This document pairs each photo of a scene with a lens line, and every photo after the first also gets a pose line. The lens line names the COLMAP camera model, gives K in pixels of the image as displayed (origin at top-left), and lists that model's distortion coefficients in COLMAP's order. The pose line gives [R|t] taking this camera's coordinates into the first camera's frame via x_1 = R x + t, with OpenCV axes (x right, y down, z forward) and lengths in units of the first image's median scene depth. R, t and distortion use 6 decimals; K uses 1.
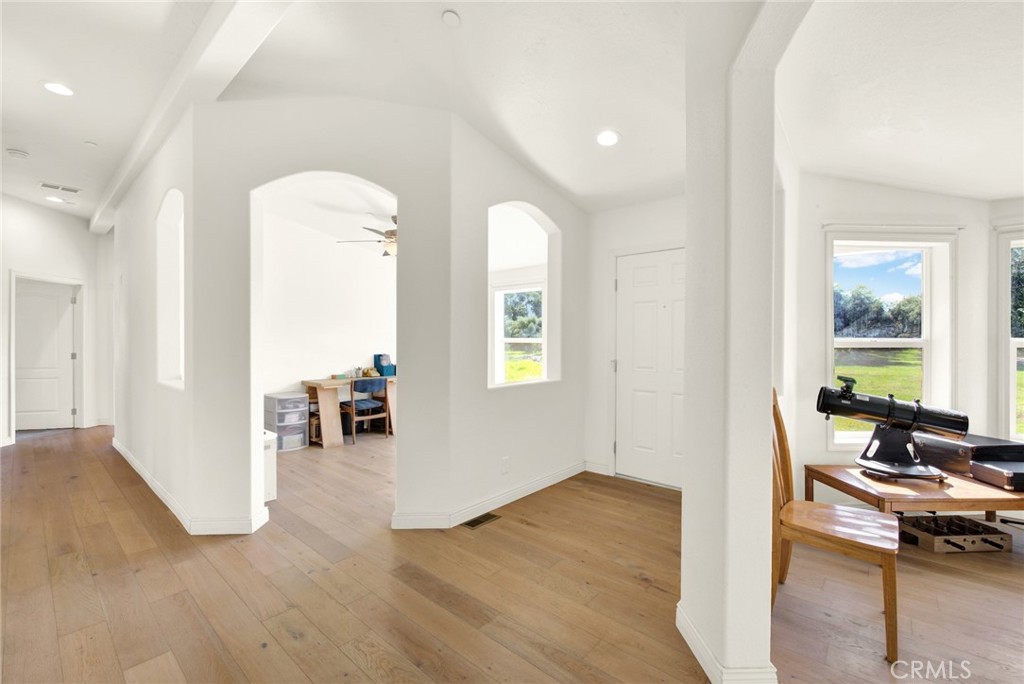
lens RADIAL K [[429.0, 0, 510.7], [0, 429.0, 344.2], [0, 0, 1]] dist [-0.001021, -0.000950]
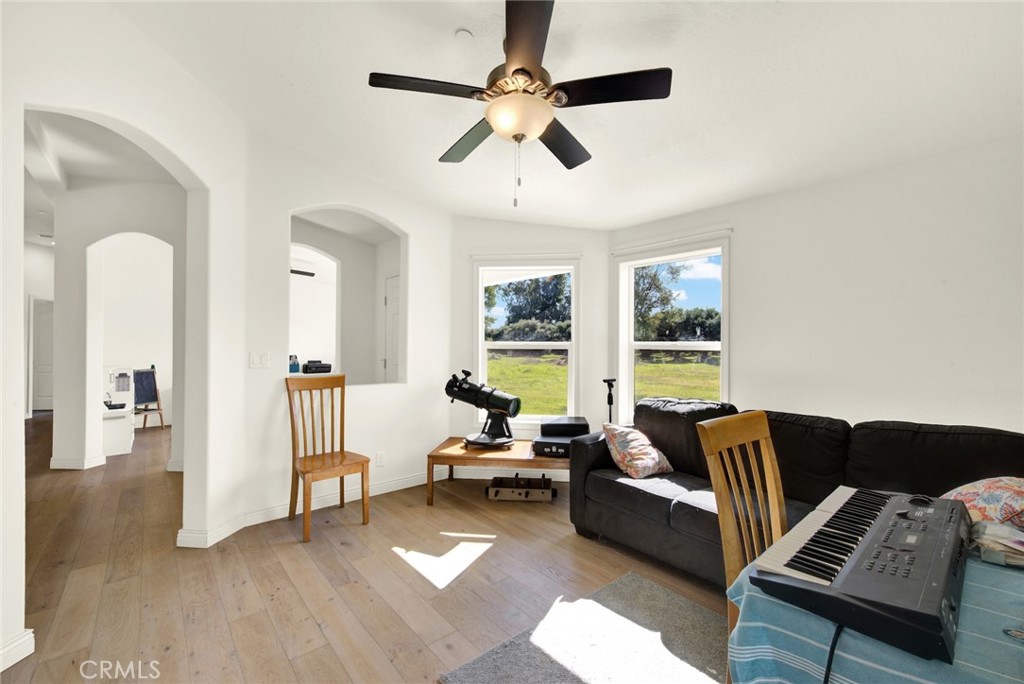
lens RADIAL K [[429.0, 0, 510.7], [0, 429.0, 344.2], [0, 0, 1]] dist [-0.001021, -0.000950]
pose [[0.989808, -0.002645, -0.142387, 1.022186], [0.001292, 0.999953, -0.009590, 0.005830], [0.142406, 0.009308, 0.989765, -0.276644]]
